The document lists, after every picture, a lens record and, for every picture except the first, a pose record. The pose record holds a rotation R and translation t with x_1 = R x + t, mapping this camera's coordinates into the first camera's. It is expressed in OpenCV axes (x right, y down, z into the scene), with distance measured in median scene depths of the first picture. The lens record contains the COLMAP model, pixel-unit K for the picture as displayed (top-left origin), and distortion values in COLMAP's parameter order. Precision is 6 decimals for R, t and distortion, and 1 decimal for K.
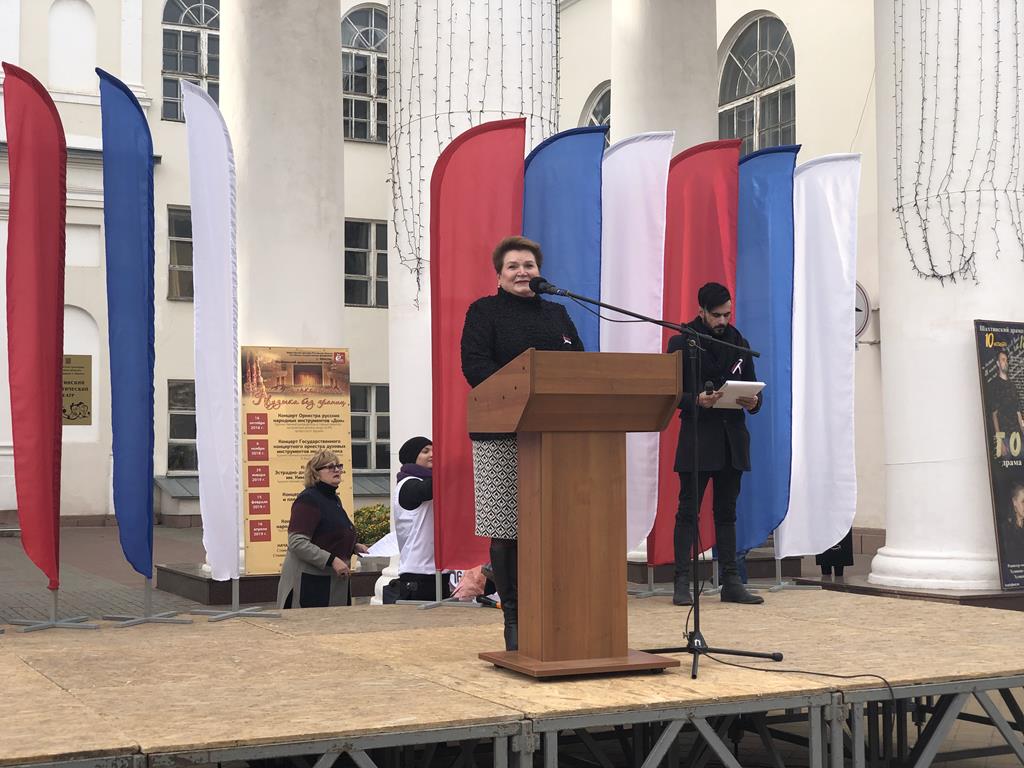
lens RADIAL K [[1541.1, 0, 496.8], [0, 1541.1, 377.7], [0, 0, 1]] dist [0.073900, 0.000000]
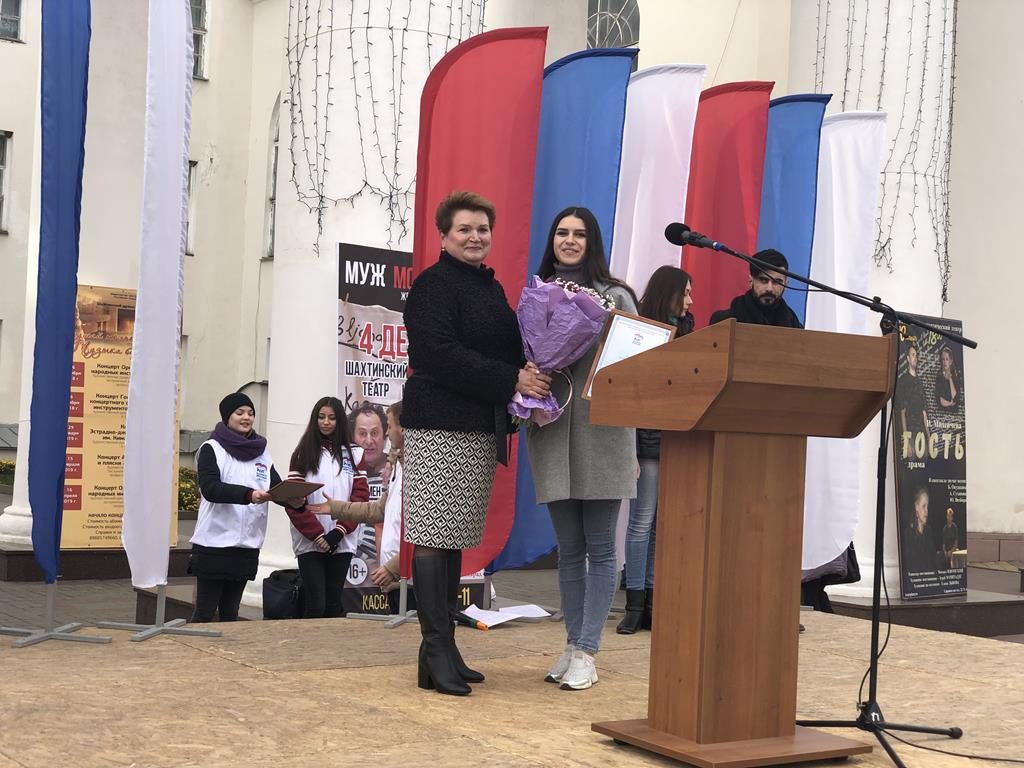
lens RADIAL K [[1541.1, 0, 502.4], [0, 1541.1, 379.2], [0, 0, 1]] dist [0.073900, 0.000000]
pose [[0.982621, 0.059350, 0.175878, -0.083219], [-0.063710, 0.997783, 0.019242, 0.000937], [-0.174346, -0.030113, 0.984224, 0.120750]]
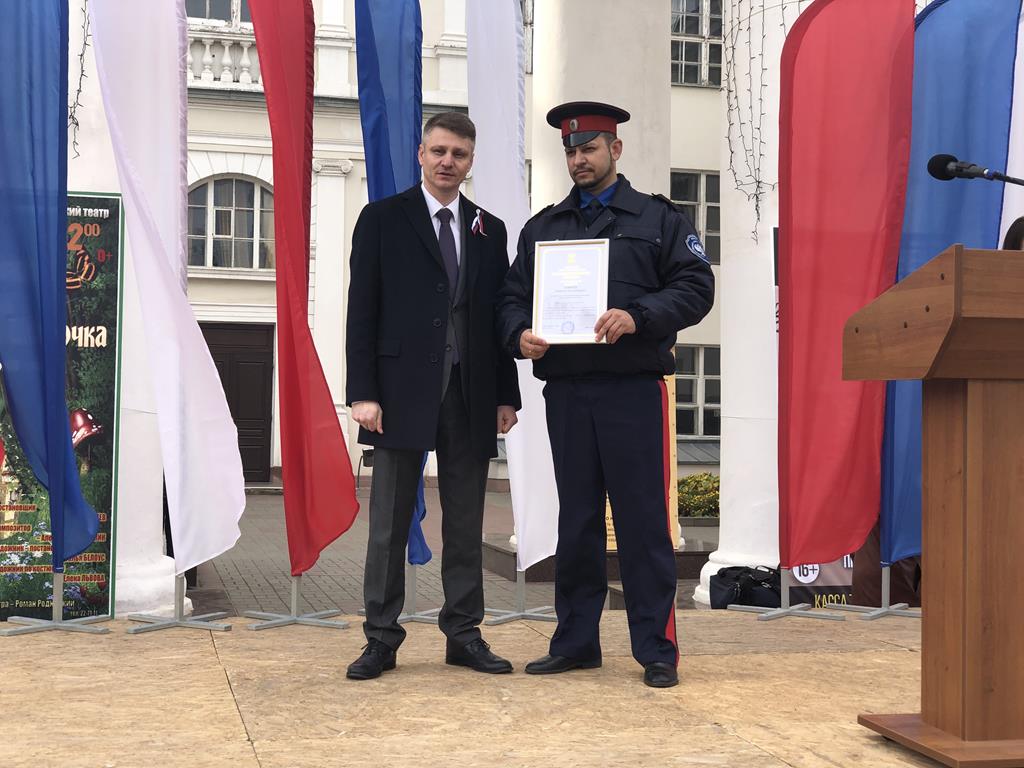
lens RADIAL K [[1541.1, 0, 490.4], [0, 1541.1, 381.8], [0, 0, 1]] dist [0.073900, 0.000000]
pose [[0.976801, 0.012331, -0.213796, -0.010734], [-0.007080, 0.999655, 0.025306, 0.008708], [0.214034, -0.023205, 0.976551, 0.137533]]
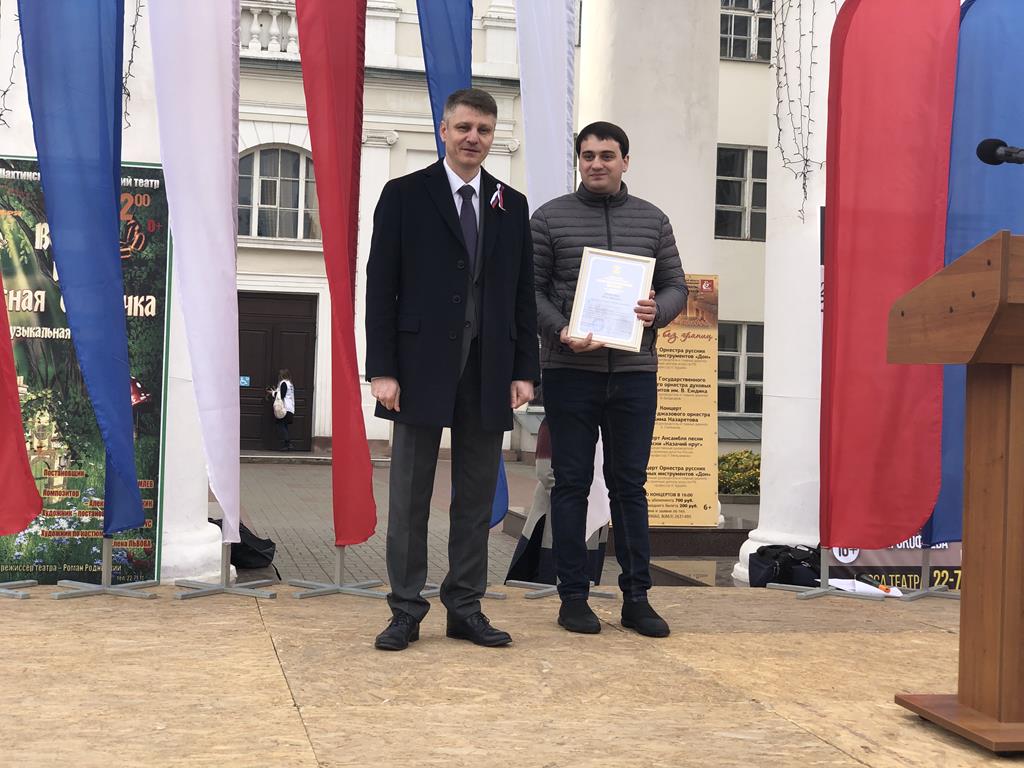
lens RADIAL K [[1541.1, 0, 492.9], [0, 1541.1, 386.7], [0, 0, 1]] dist [0.073900, 0.000000]
pose [[0.970783, 0.032938, -0.237686, -0.010802], [-0.022488, 0.998663, 0.046547, 0.007770], [0.238901, -0.039842, 0.970226, 0.133688]]
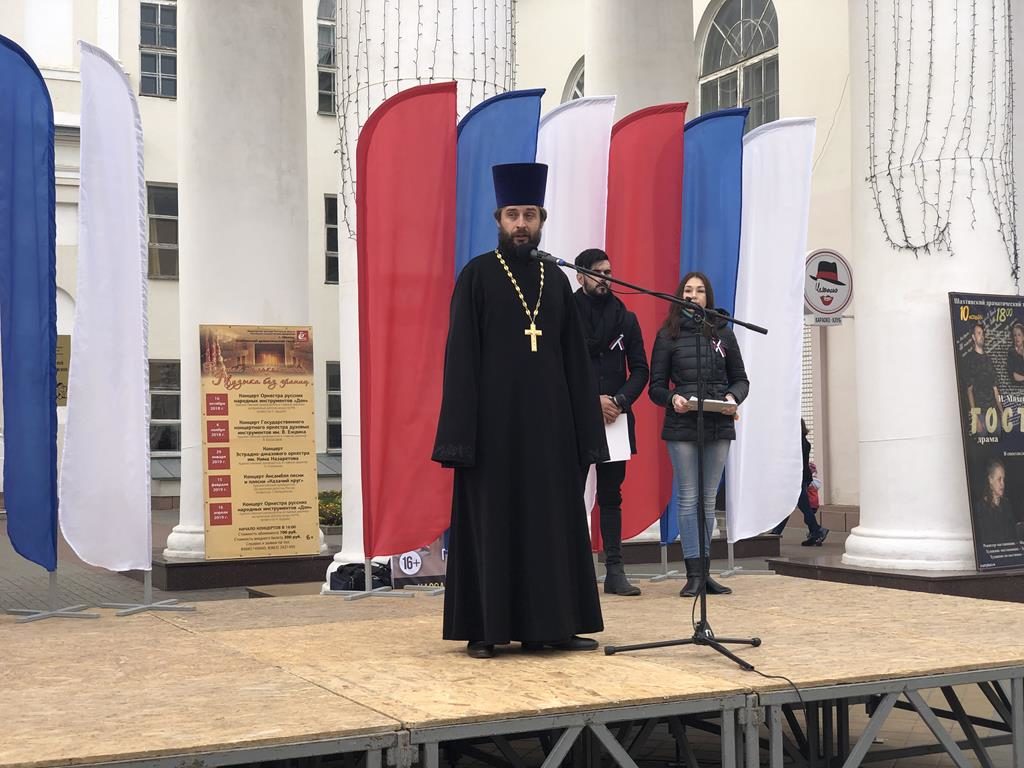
lens RADIAL K [[1541.1, 0, 500.0], [0, 1541.1, 379.8], [0, 0, 1]] dist [0.073900, 0.000000]
pose [[0.999978, -0.006680, -0.000069, 0.027277], [0.006680, 0.999850, 0.015990, -0.000049], [-0.000038, -0.015990, 0.999872, 0.031111]]
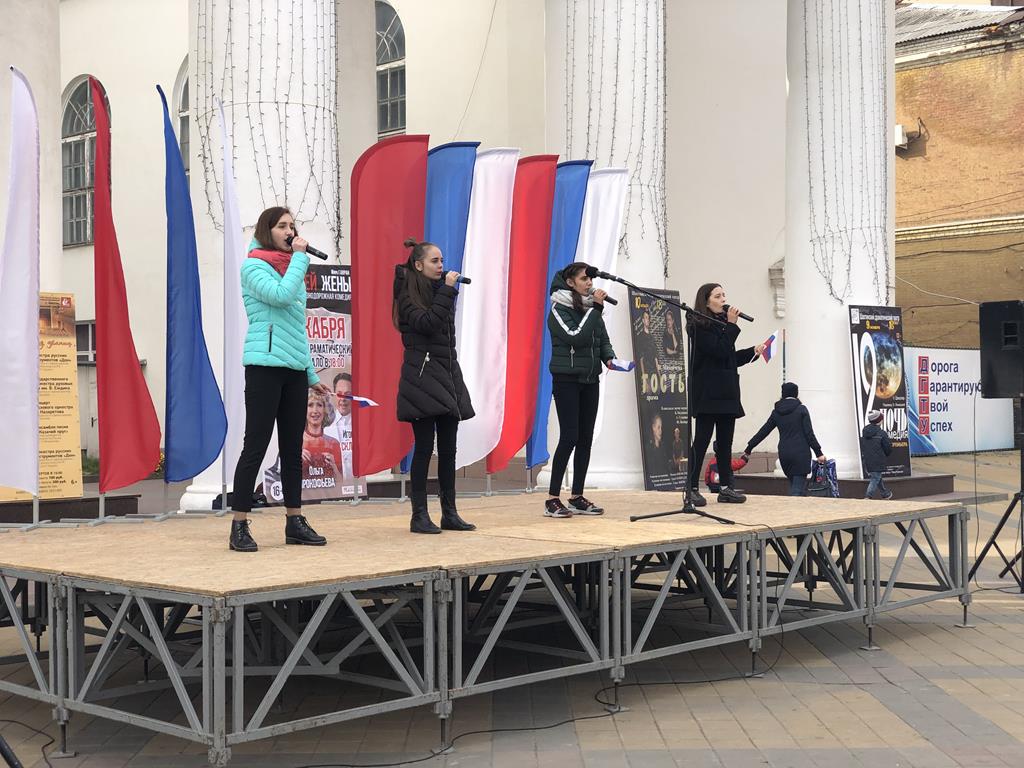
lens RADIAL K [[1541.1, 0, 514.2], [0, 1541.1, 387.6], [0, 0, 1]] dist [0.073900, 0.000000]
pose [[0.936599, 0.002935, 0.350390, -0.227557], [-0.018592, 0.998973, 0.041330, -0.004756], [-0.349909, -0.045224, 0.935692, -0.164007]]
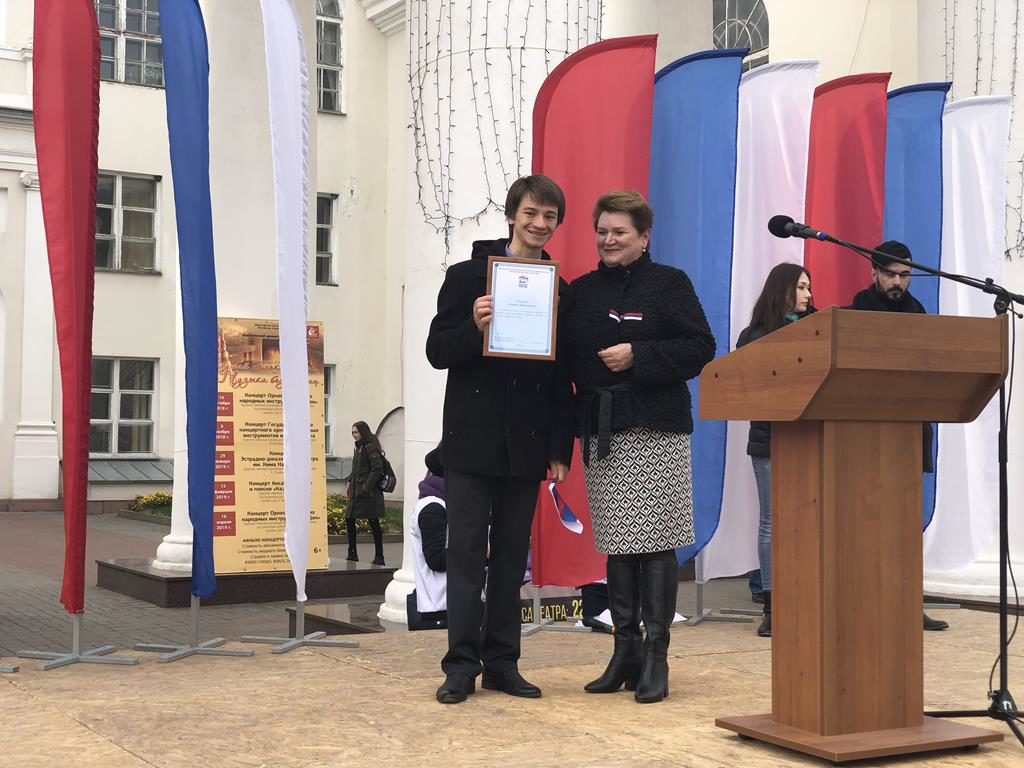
lens RADIAL K [[1541.1, 0, 497.9], [0, 1541.1, 370.7], [0, 0, 1]] dist [0.073900, 0.000000]
pose [[0.997002, 0.016104, 0.075684, -0.074871], [-0.016534, 0.999851, 0.005051, 0.004137], [-0.075591, -0.006288, 0.997119, 0.114831]]
